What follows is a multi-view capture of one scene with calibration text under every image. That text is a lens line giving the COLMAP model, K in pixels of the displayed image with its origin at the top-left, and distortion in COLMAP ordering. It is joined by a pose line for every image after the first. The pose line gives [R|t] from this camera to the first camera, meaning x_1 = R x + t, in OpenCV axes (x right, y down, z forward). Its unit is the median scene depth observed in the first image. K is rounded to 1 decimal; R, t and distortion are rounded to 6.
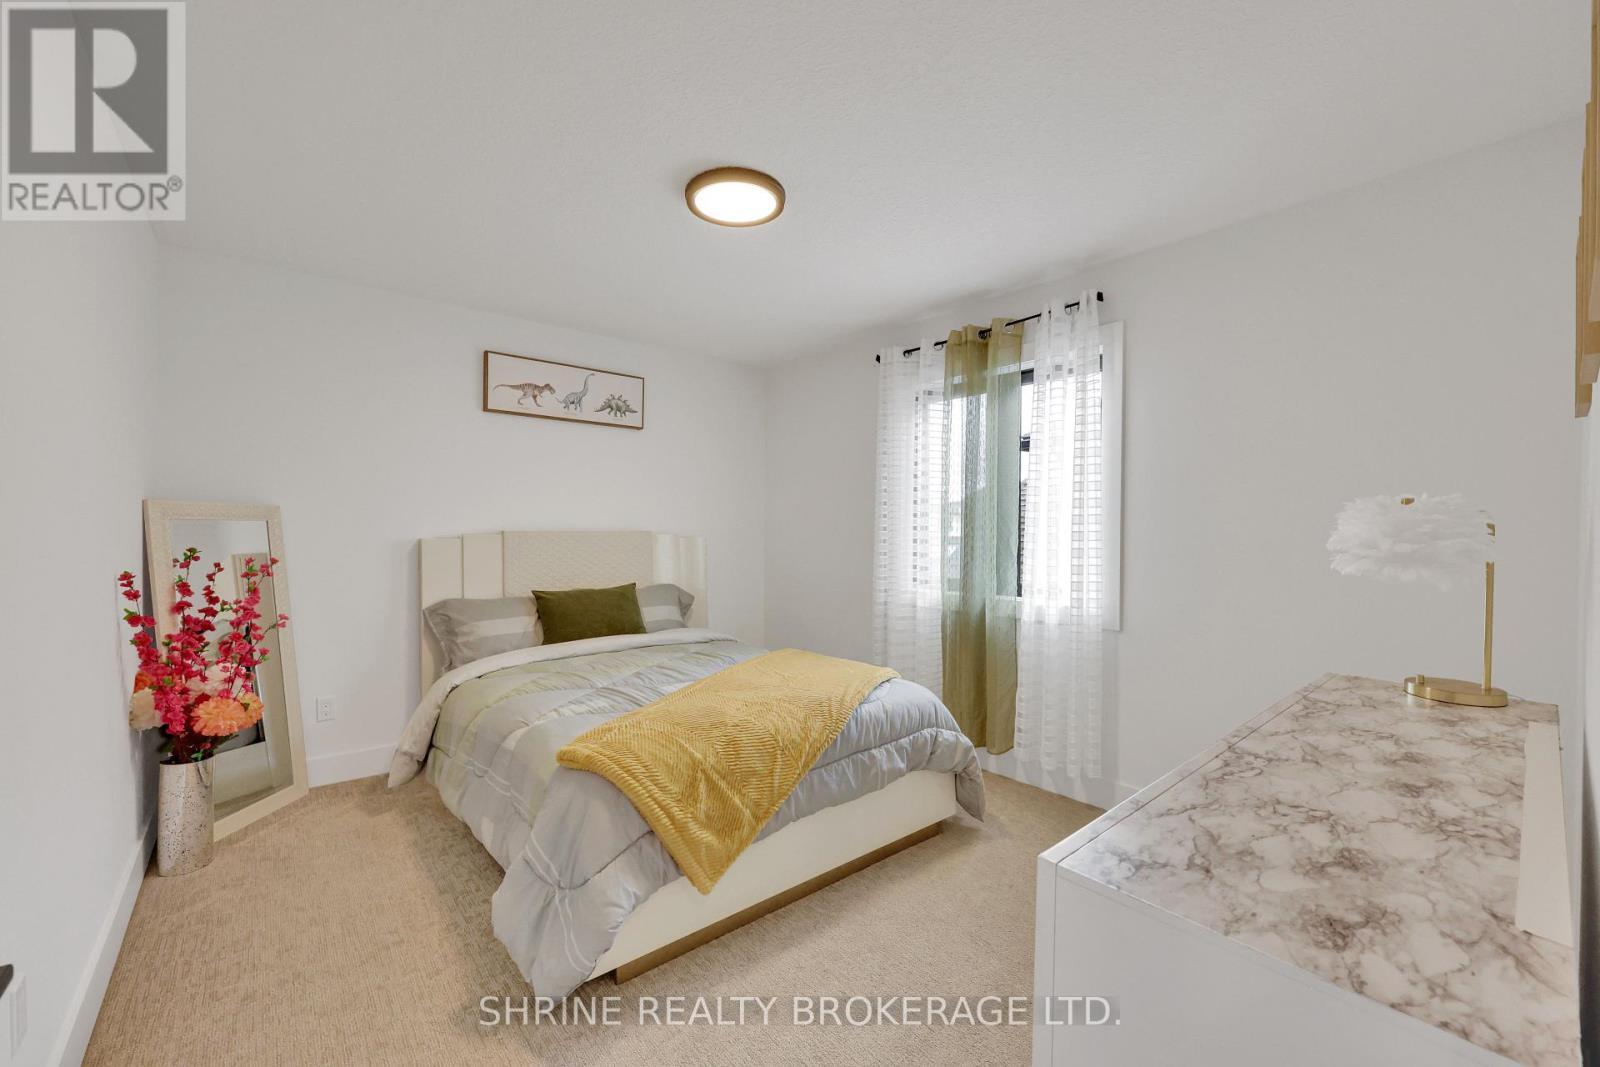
lens RADIAL K [[637.7, 0, 804.8], [0, 637.7, 533.5], [0, 0, 1]] dist [-0.000656, 0.000384]
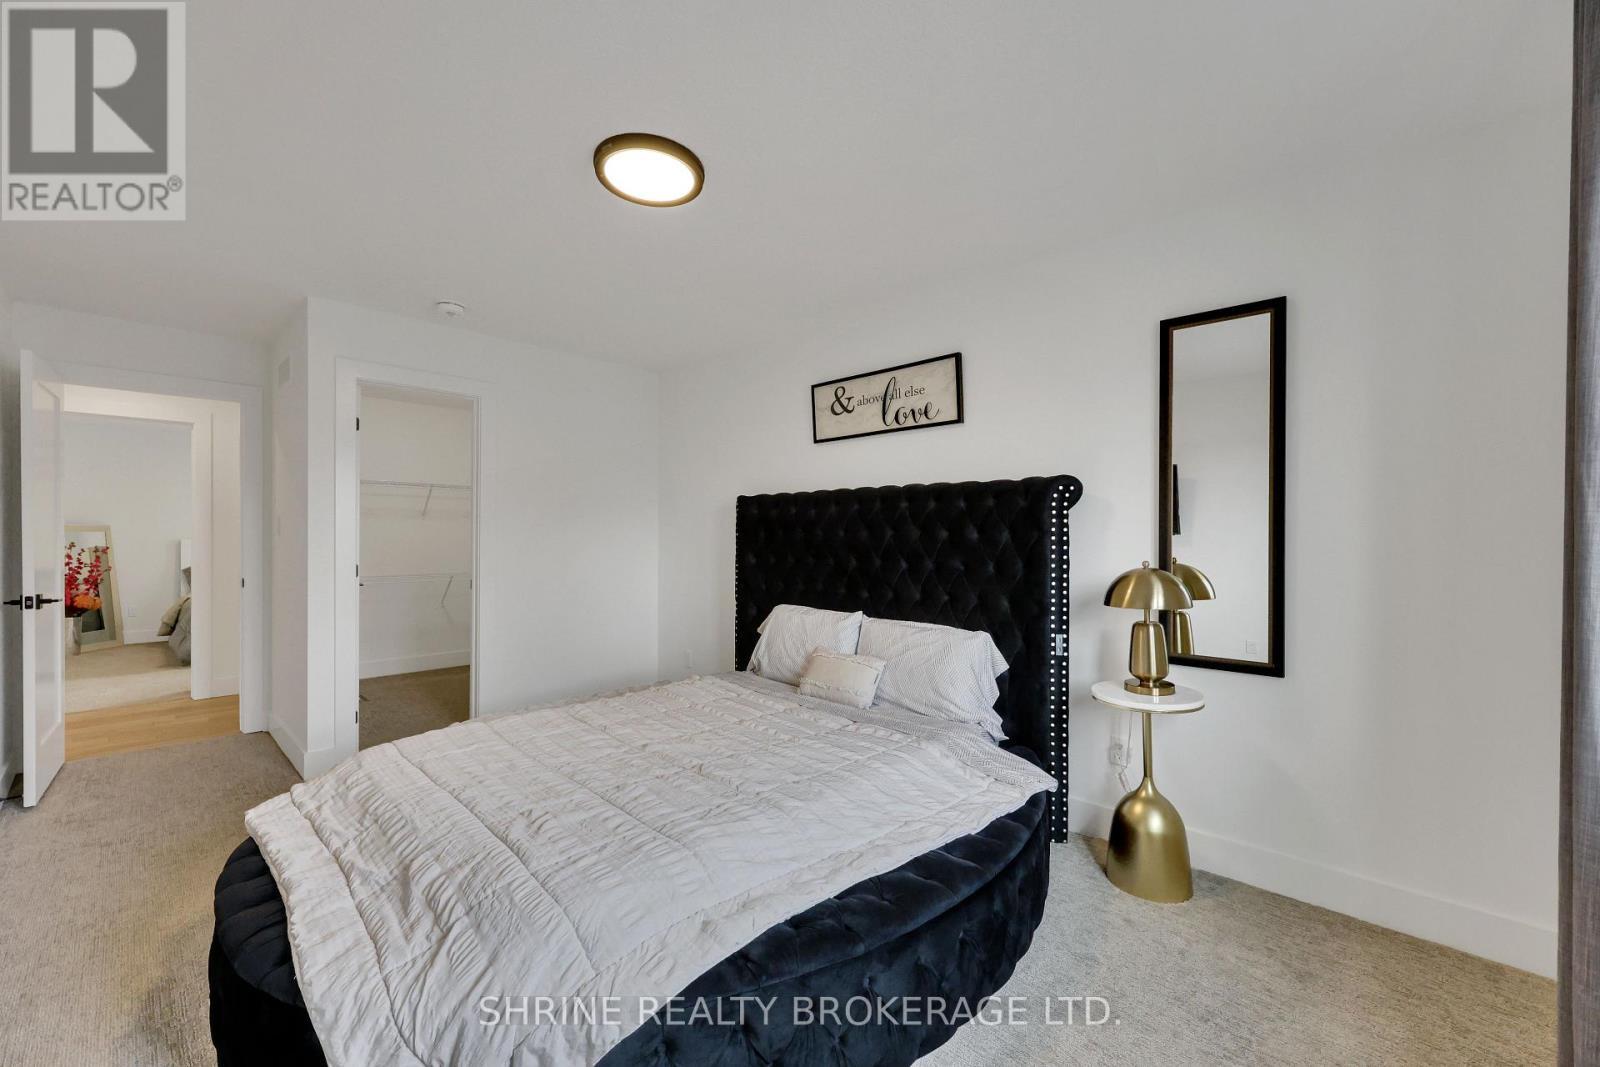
lens RADIAL K [[637.7, 0, 796.1], [0, 637.7, 534.3], [0, 0, 1]] dist [-0.000656, 0.000384]
pose [[0.994300, -0.005735, 0.106465, 1.728452], [0.006805, 0.999930, -0.009685, 0.034583], [-0.106402, 0.010354, 0.994269, -1.933371]]
